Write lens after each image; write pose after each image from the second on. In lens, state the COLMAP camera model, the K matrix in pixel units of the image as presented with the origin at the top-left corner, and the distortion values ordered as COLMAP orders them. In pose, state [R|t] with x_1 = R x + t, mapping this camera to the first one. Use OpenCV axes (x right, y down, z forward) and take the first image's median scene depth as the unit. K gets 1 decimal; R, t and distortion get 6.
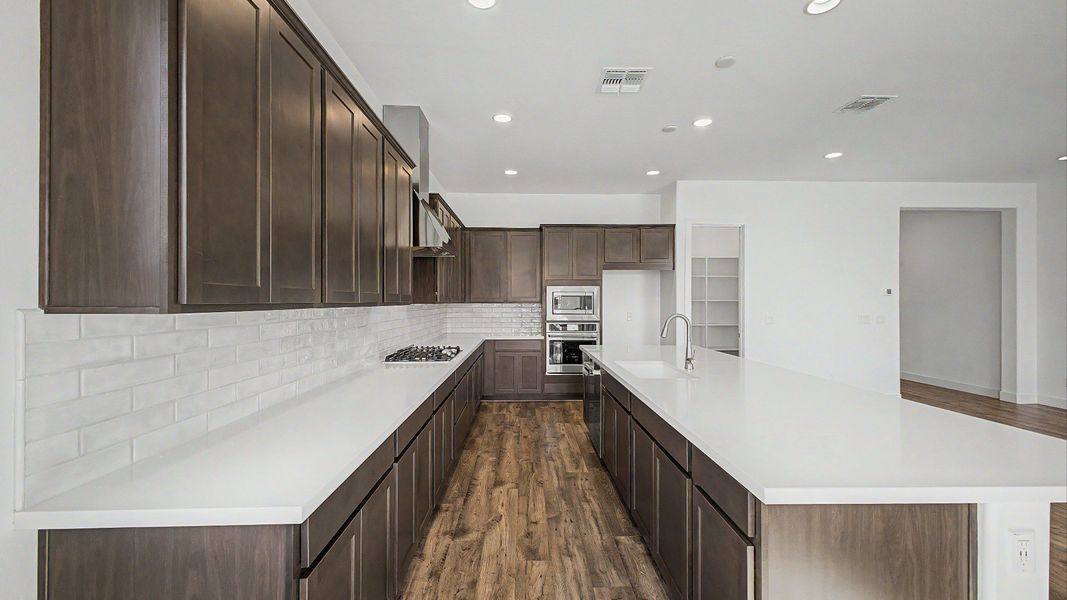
lens RADIAL K [[413.2, 0, 537.3], [0, 413.2, 298.8], [0, 0, 1]] dist [0.025798, -0.009732]
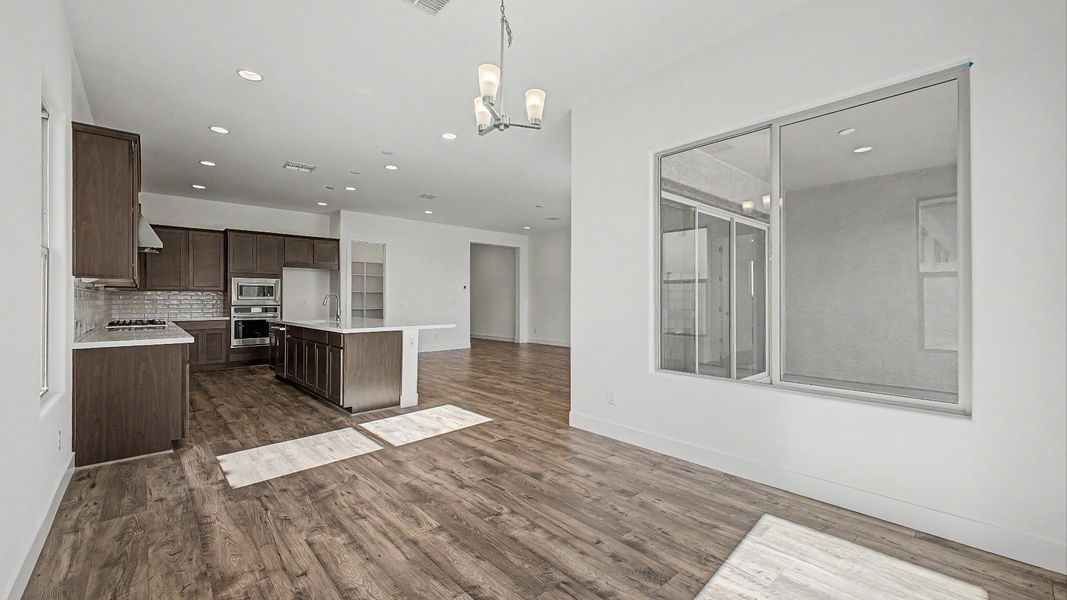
lens RADIAL K [[413.2, 0, 537.3], [0, 413.2, 298.8], [0, 0, 1]] dist [0.025798, -0.009732]
pose [[0.748063, -0.000782, 0.663627, -0.129193], [-0.000719, 0.999998, 0.001989, 0.031341], [-0.663627, -0.001965, 0.748061, -0.598172]]
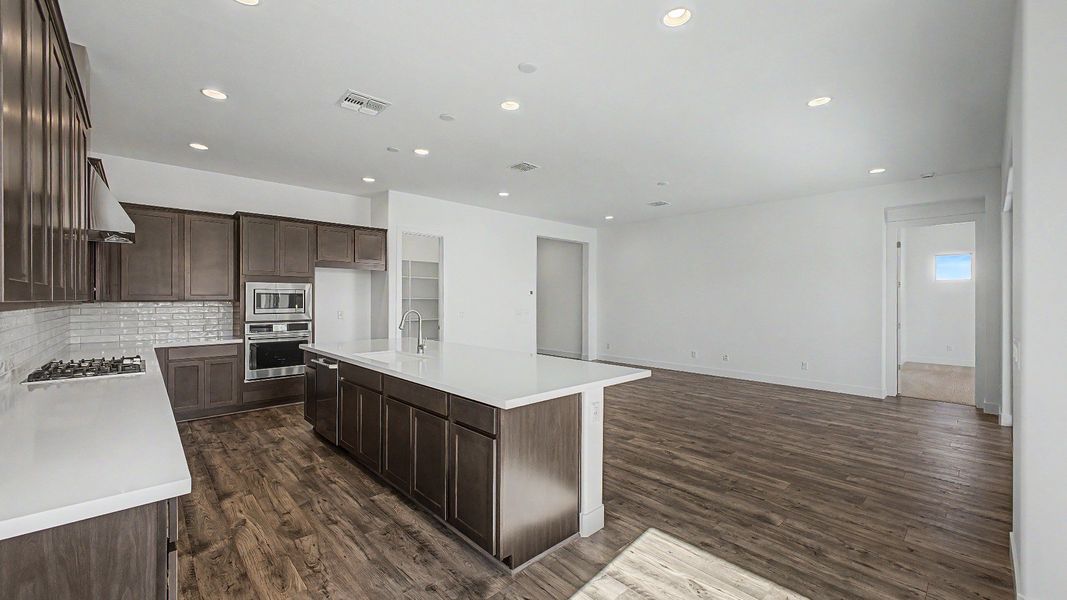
lens RADIAL K [[415.6, 0, 533.5], [0, 415.6, 300.0], [0, 0, 1]] dist [0.014396, -0.000179]
pose [[0.749972, -0.002272, 0.661465, -0.110087], [-0.002995, 0.999972, 0.006831, -0.000759], [-0.661463, -0.007105, 0.749945, -0.087043]]
